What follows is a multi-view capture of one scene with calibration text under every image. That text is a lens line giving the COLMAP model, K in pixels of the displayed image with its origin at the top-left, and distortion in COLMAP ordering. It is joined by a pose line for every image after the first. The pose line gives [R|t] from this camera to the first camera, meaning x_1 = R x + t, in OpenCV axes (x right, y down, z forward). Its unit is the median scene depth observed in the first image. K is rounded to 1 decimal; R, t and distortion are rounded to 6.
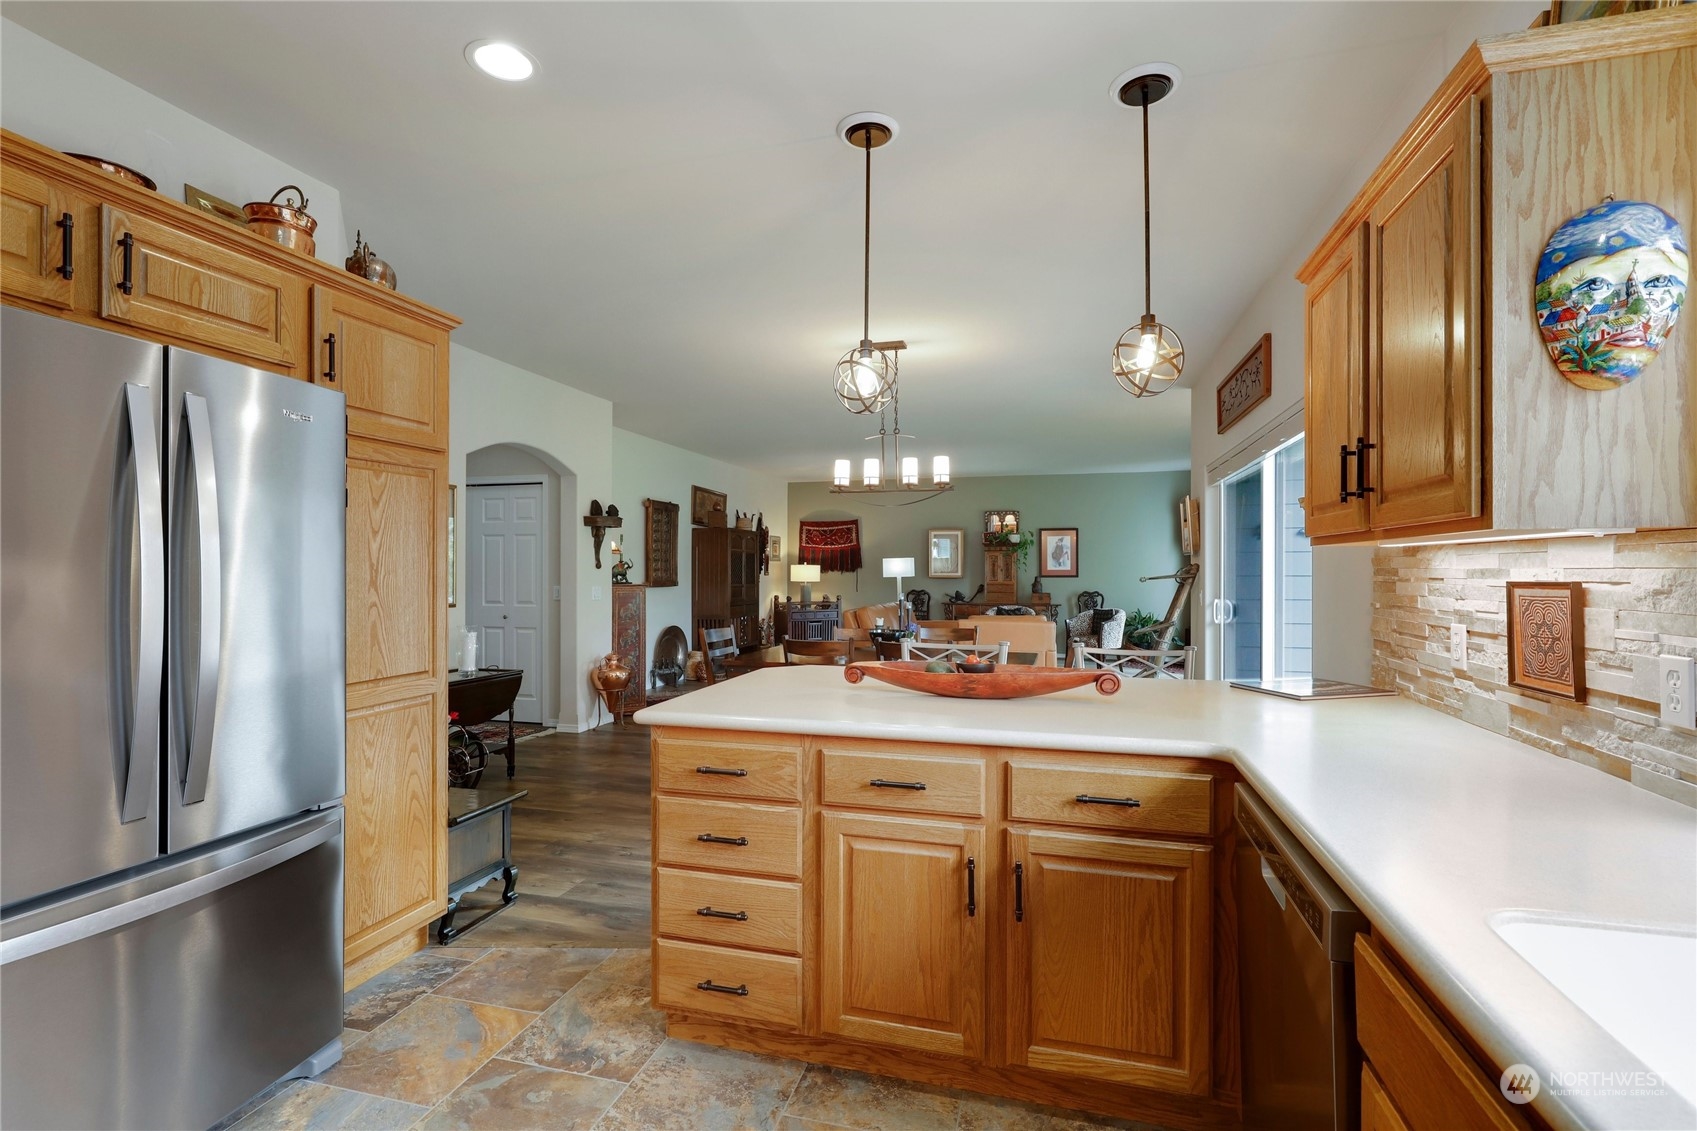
lens RADIAL K [[773.9, 0, 841.3], [0, 773.9, 565.6], [0, 0, 1]] dist [0.002028, -0.000454]
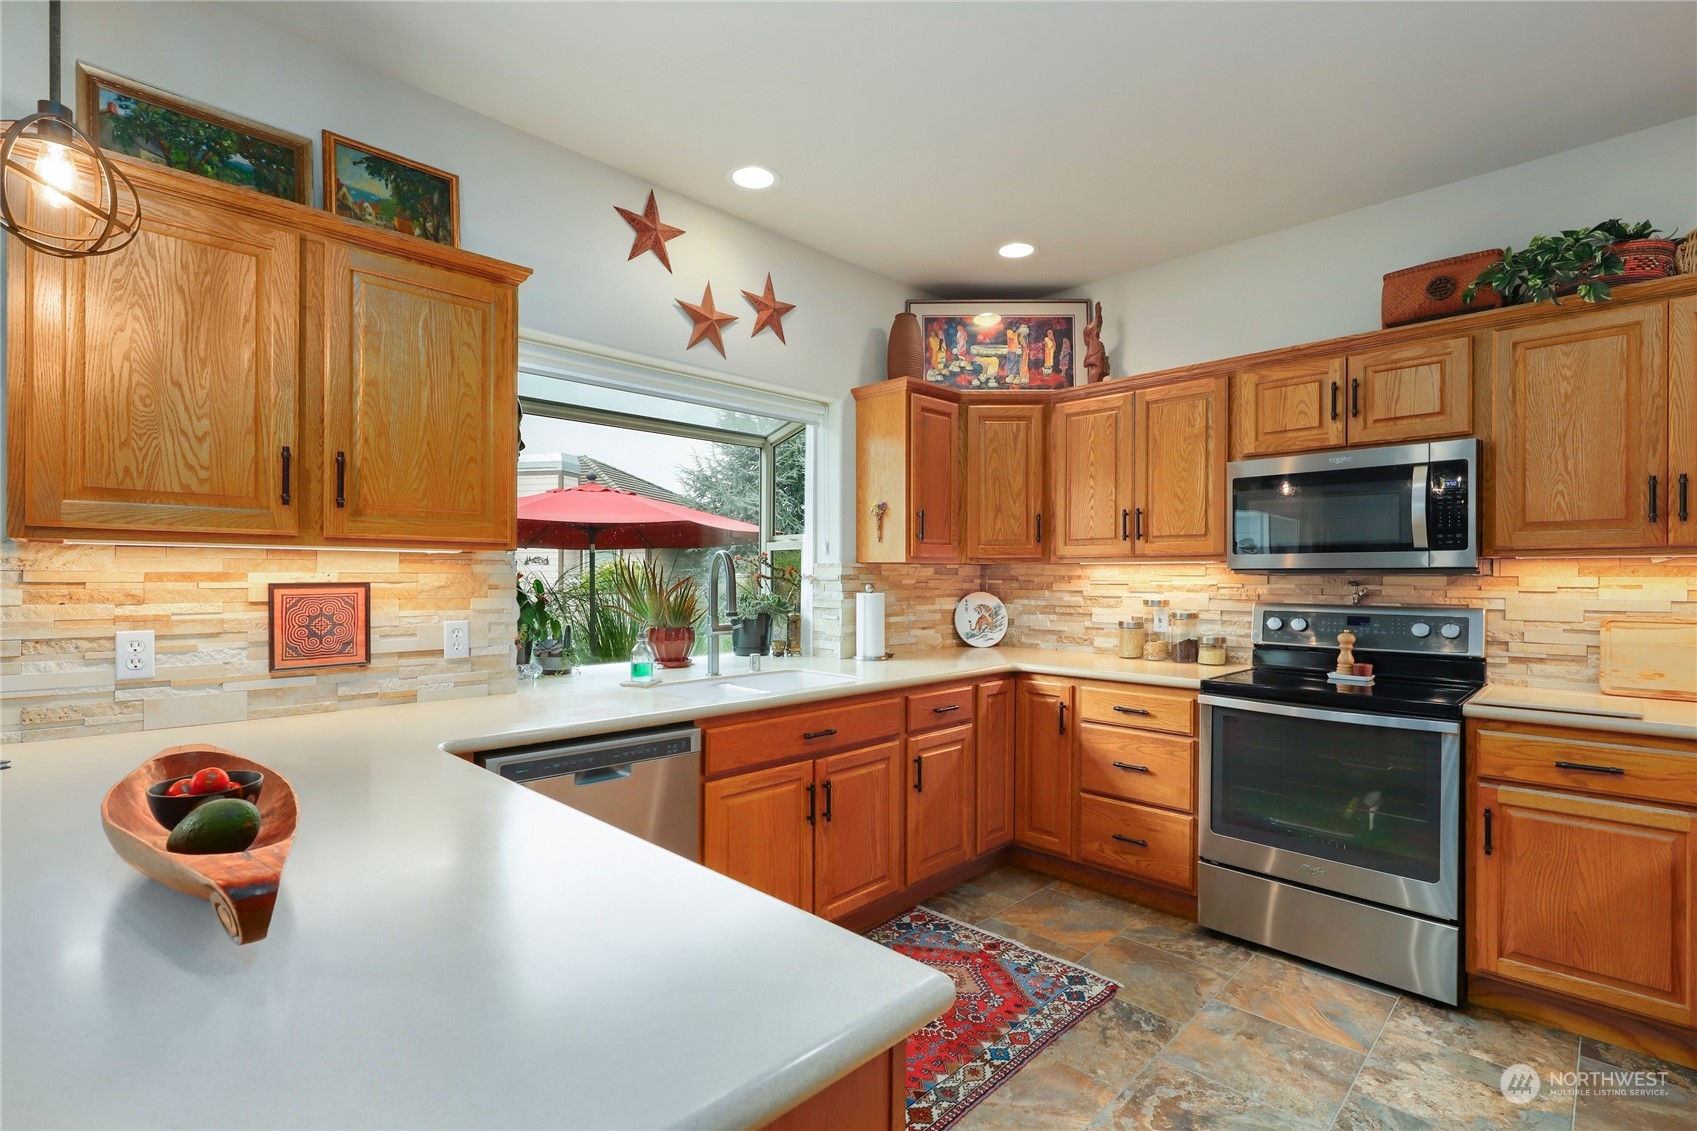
lens RADIAL K [[773.9, 0, 846.2], [0, 773.9, 575.8], [0, 0, 1]] dist [0.002028, -0.000454]
pose [[-0.871765, -0.000946, 0.489922, -0.416070], [-0.004194, 0.999976, -0.005532, 0.010079], [-0.489905, -0.006877, -0.871748, 1.384912]]
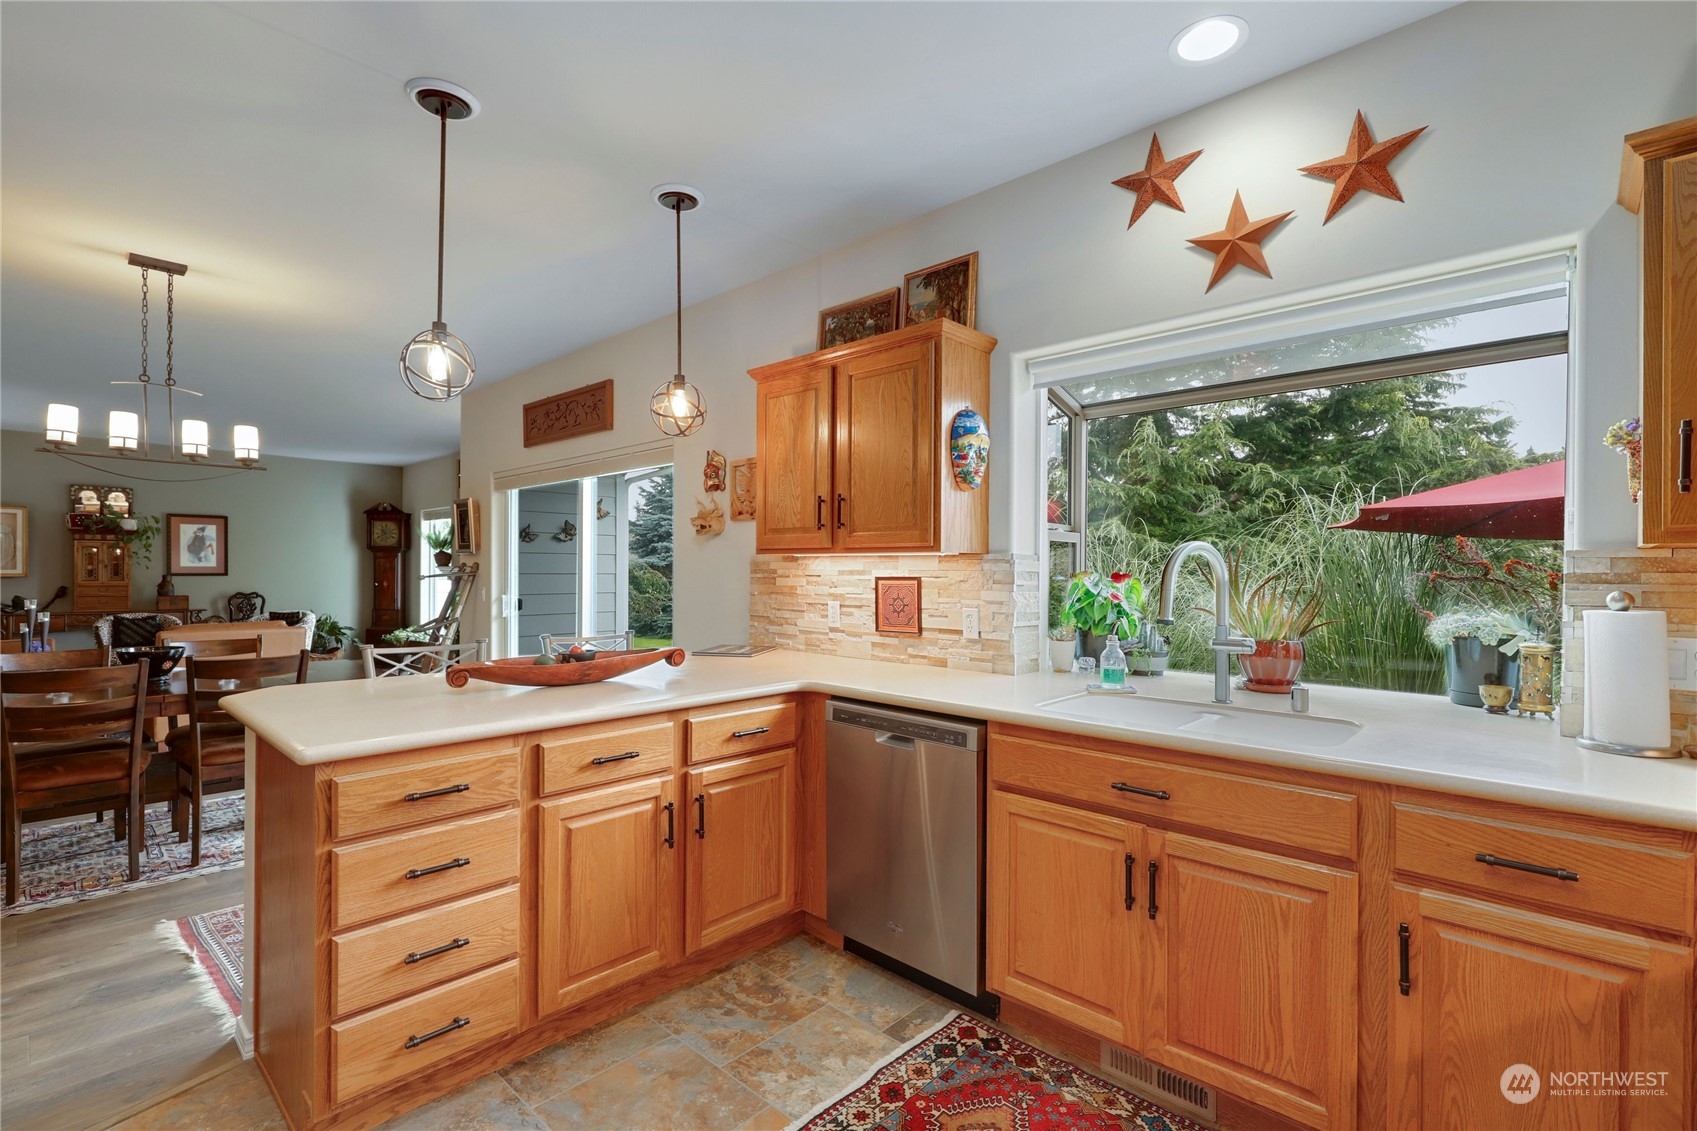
lens RADIAL K [[773.9, 0, 845.5], [0, 773.9, 570.7], [0, 0, 1]] dist [0.002028, -0.000454]
pose [[0.456838, 0.003389, 0.889543, -0.745195], [-0.011441, 0.999932, 0.002066, 0.002018], [-0.889476, -0.011121, 0.456846, 0.174520]]
